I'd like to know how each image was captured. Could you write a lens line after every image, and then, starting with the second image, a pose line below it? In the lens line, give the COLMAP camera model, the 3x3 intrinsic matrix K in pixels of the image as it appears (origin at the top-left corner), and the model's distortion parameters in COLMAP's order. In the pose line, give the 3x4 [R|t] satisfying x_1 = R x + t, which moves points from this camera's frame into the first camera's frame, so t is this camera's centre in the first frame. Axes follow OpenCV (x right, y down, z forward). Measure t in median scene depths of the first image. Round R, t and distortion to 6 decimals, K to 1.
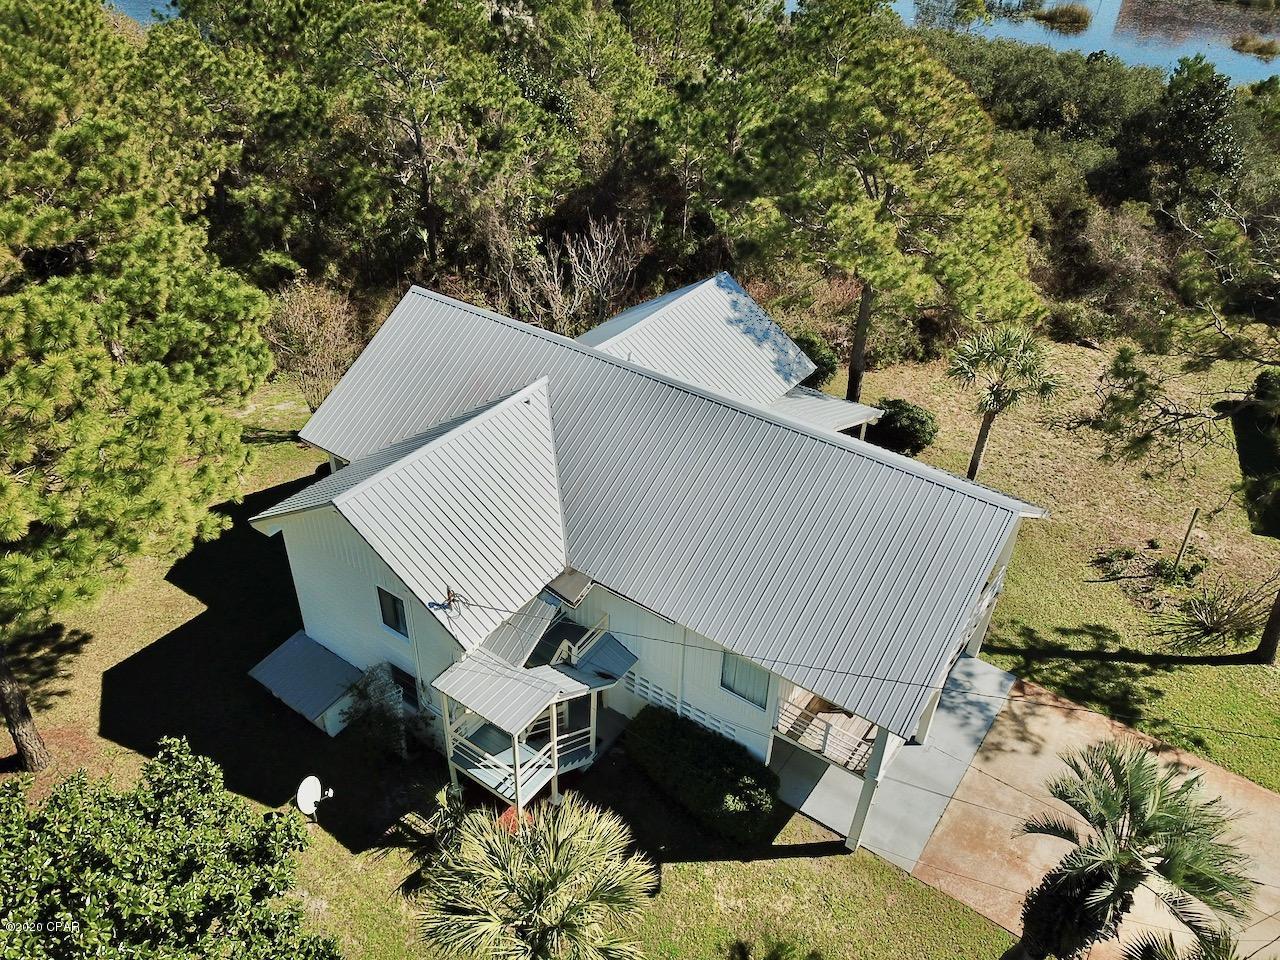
lens RADIAL K [[965.7, 0, 639.9], [0, 965.7, 480.7], [0, 0, 1]] dist [0.021531, -0.022691]
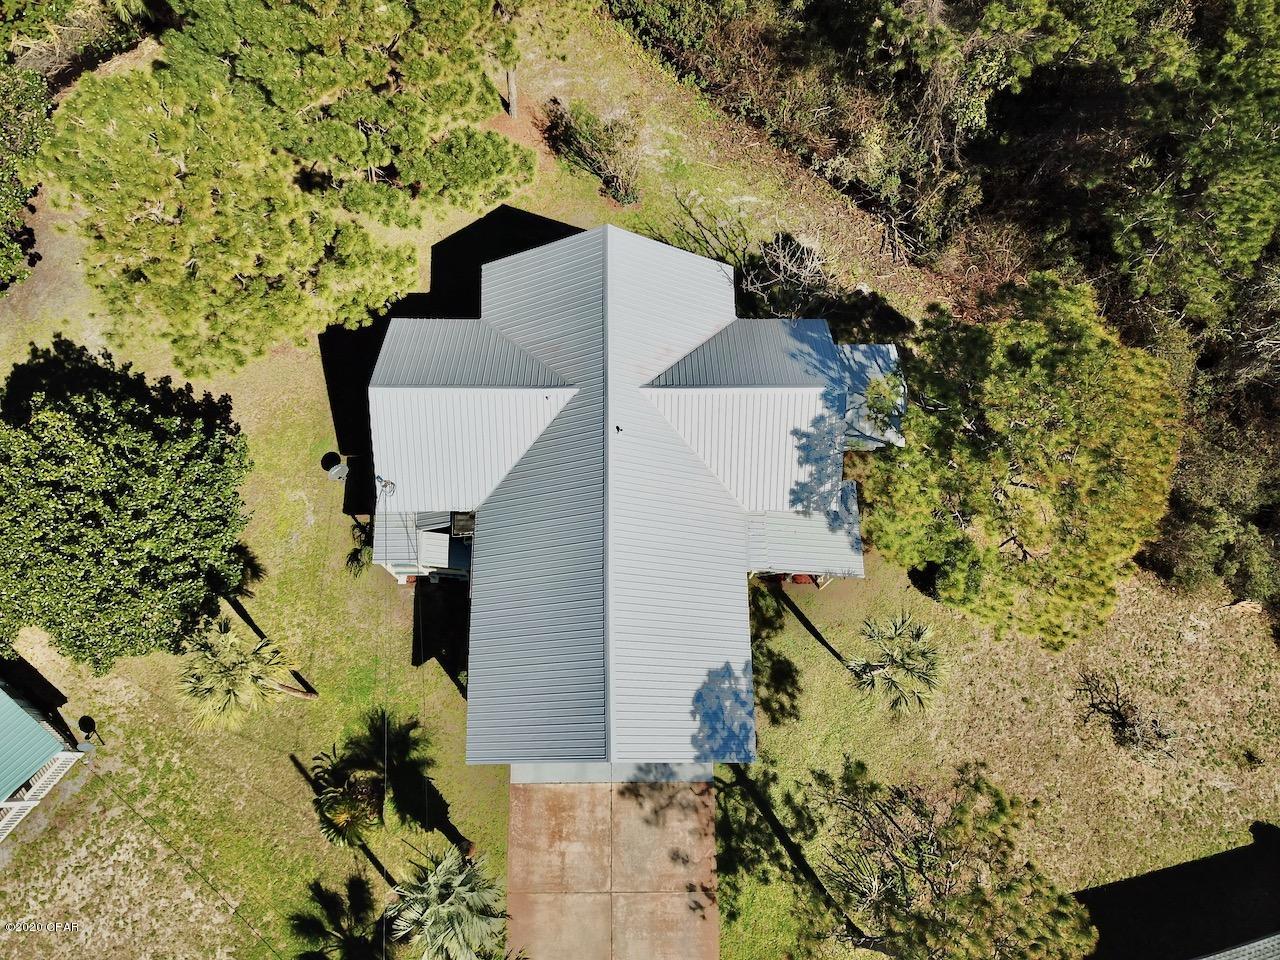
lens RADIAL K [[965.7, 0, 640.3], [0, 965.7, 492.5], [0, 0, 1]] dist [0.021531, -0.022691]
pose [[0.588296, 0.769017, -0.250042, 0.334782], [-0.461418, 0.573166, 0.677181, -0.831888], [0.664079, -0.283009, 0.692030, 0.120836]]
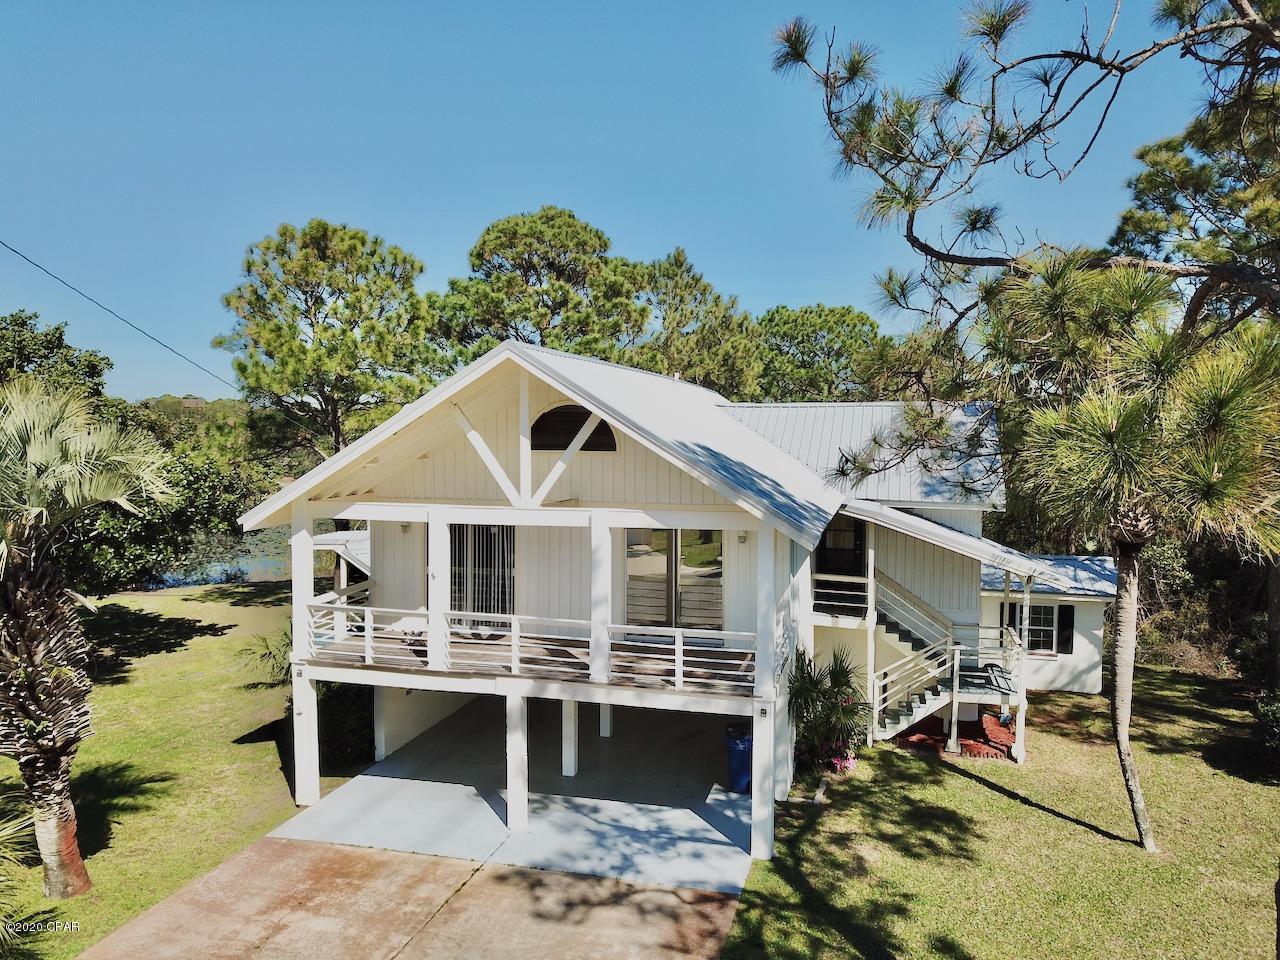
lens RADIAL K [[965.7, 0, 648.1], [0, 965.7, 492.0], [0, 0, 1]] dist [0.021531, -0.022691]
pose [[0.366560, 0.028508, -0.929958, 0.782380], [-0.527295, 0.829873, -0.182403, 0.137501], [0.766546, 0.557224, 0.319230, 0.654226]]
